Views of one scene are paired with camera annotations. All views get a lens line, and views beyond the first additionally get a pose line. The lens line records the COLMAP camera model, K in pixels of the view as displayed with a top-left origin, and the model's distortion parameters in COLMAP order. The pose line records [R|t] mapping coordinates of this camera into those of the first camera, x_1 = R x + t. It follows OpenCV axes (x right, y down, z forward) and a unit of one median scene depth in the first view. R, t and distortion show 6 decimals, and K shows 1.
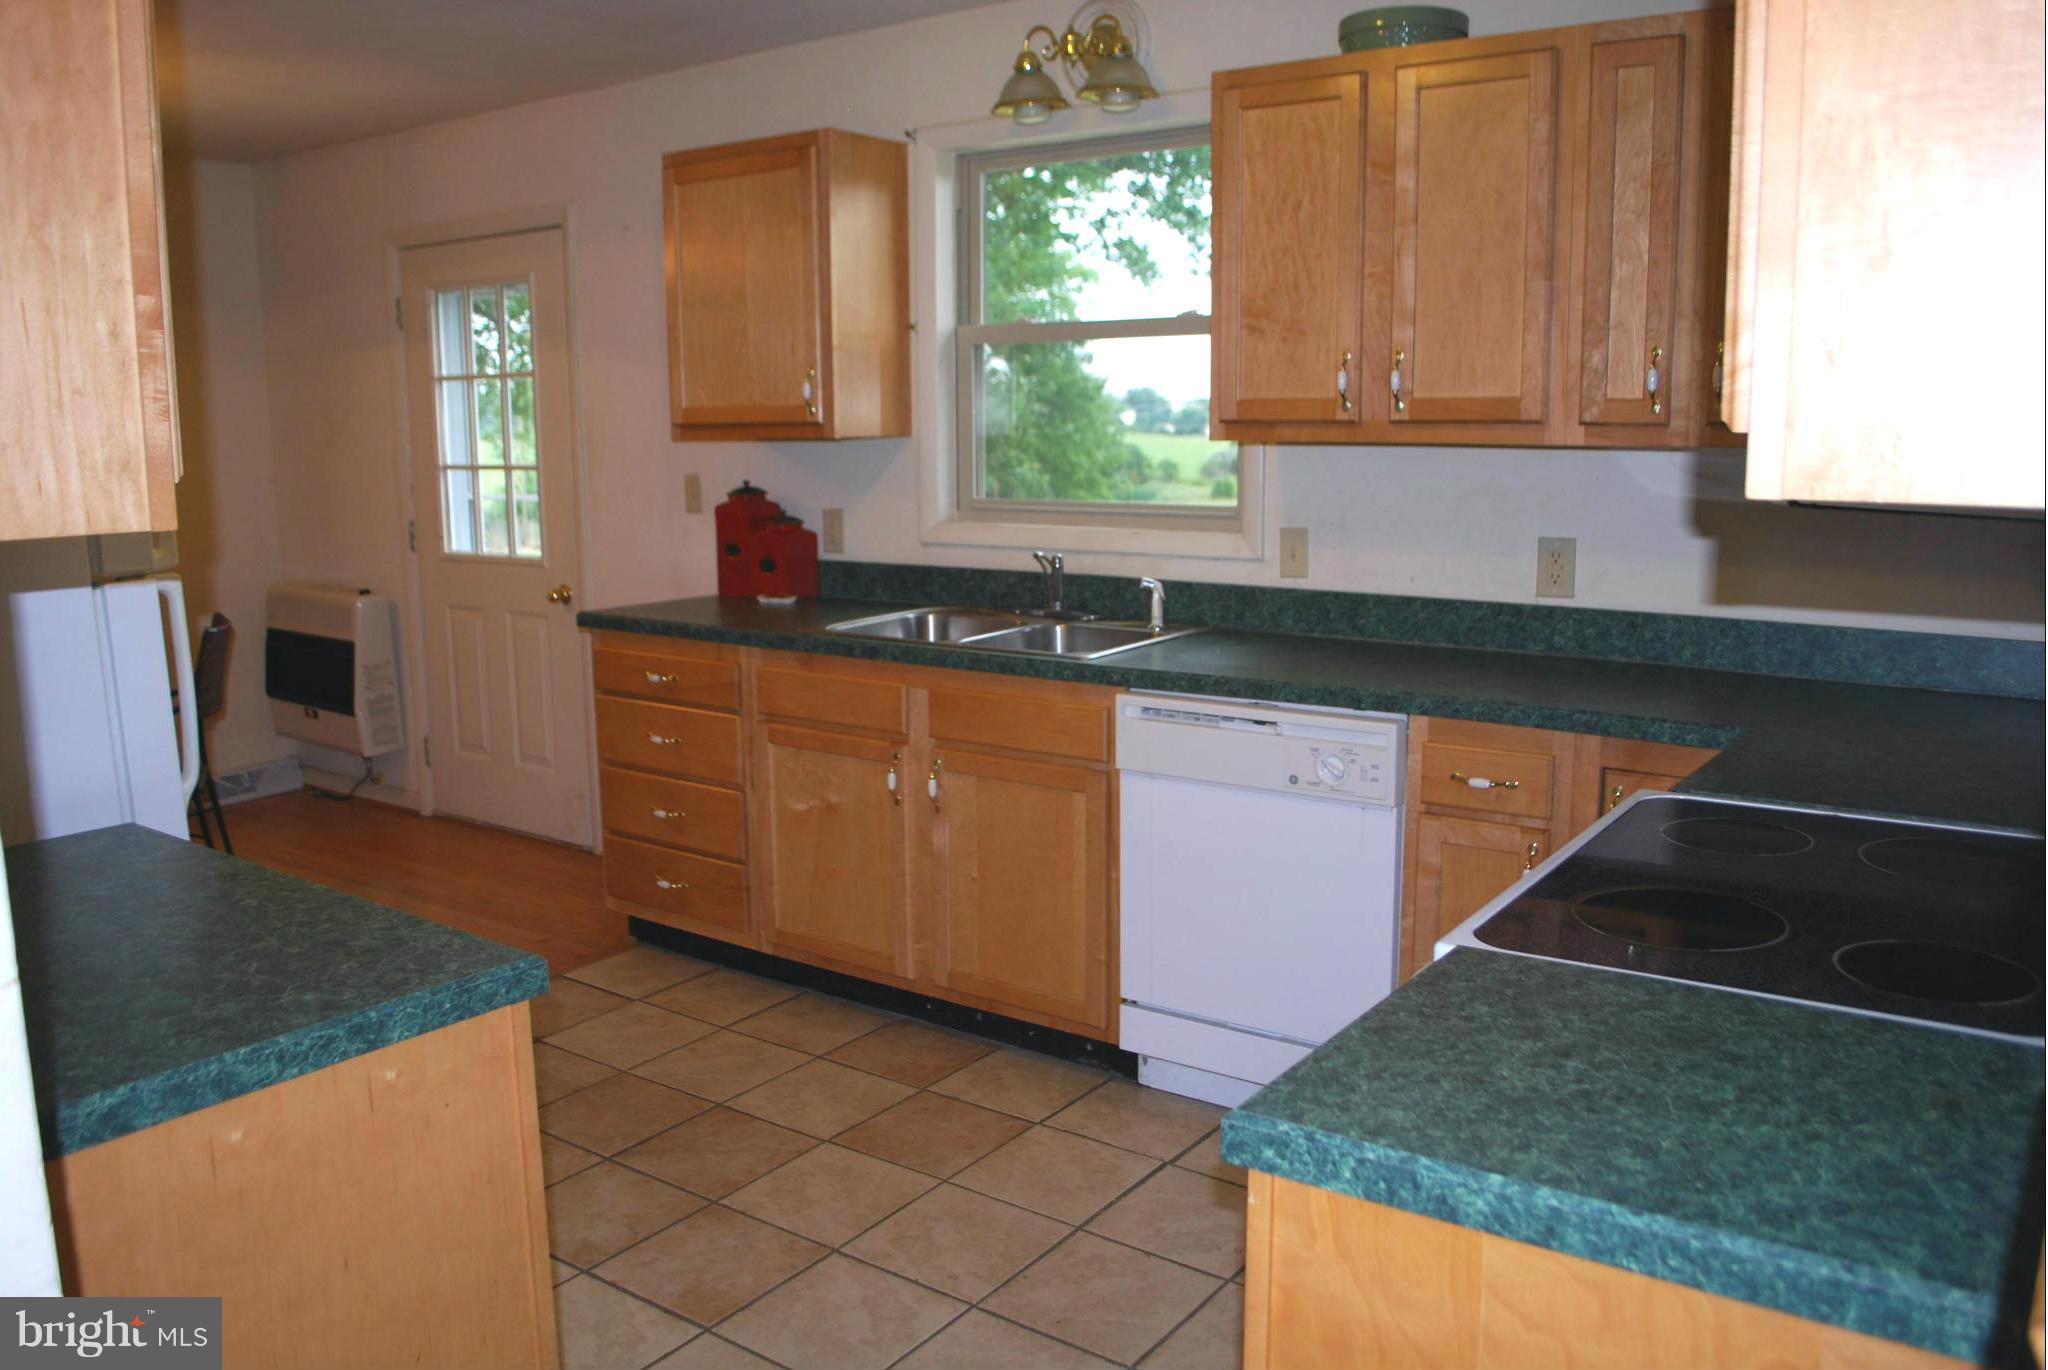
lens RADIAL K [[1618.5, 0, 1024.0], [0, 1618.5, 685.0], [0, 0, 1]] dist [-0.073708, -0.001411]
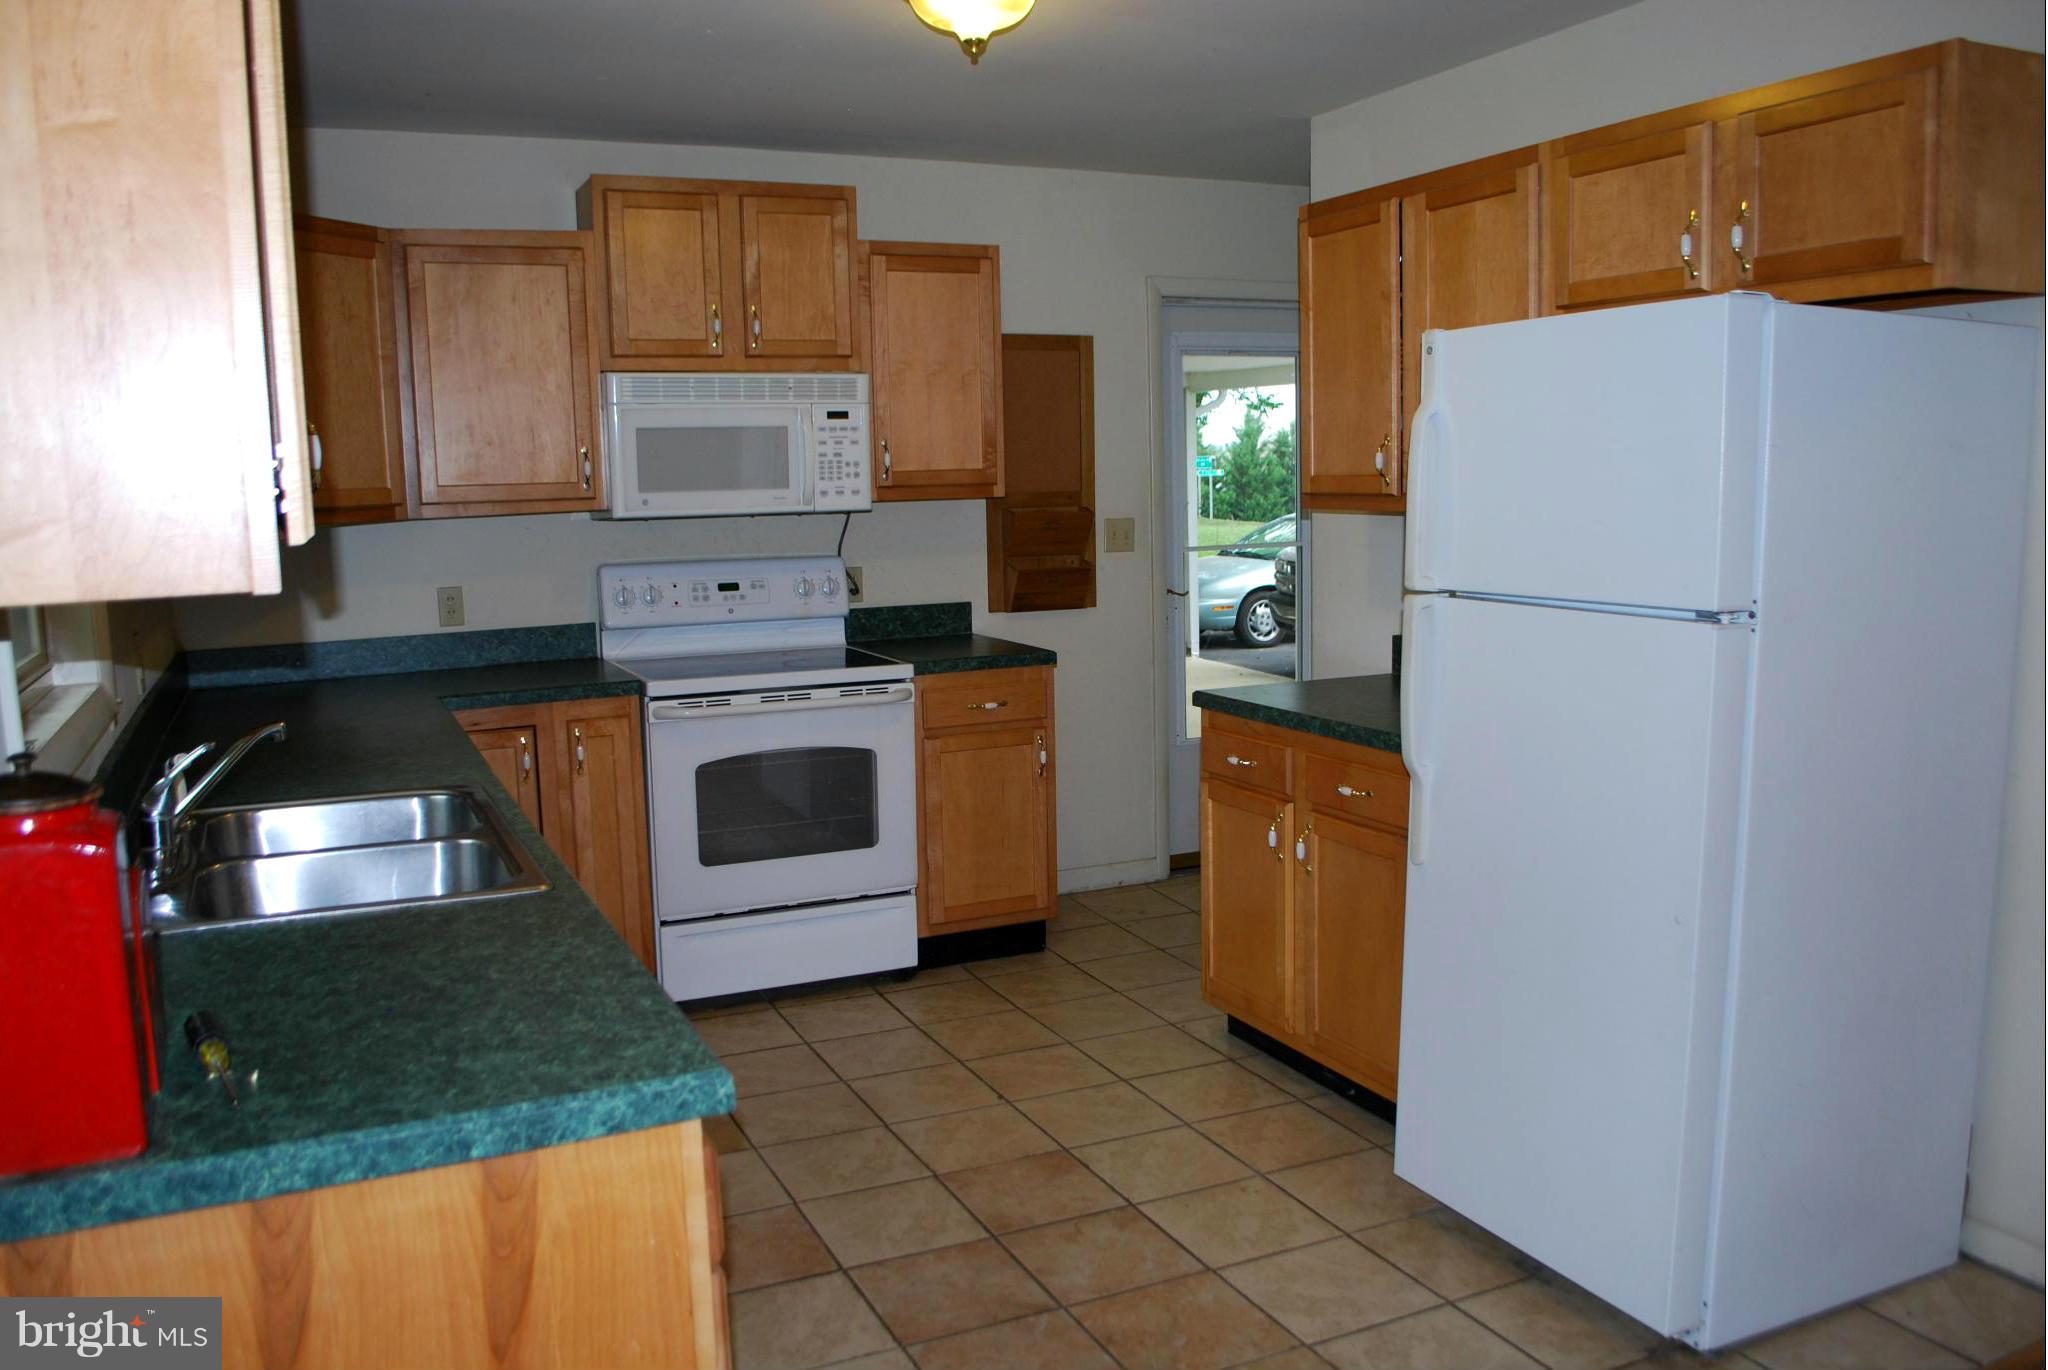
lens RADIAL K [[1618.5, 0, 1024.0], [0, 1618.5, 685.0], [0, 0, 1]] dist [-0.073708, -0.001411]
pose [[-0.425130, 0.142000, -0.893924, 0.930433], [-0.131381, 0.967477, 0.216166, -0.254232], [0.895547, 0.209343, -0.392647, 1.321077]]
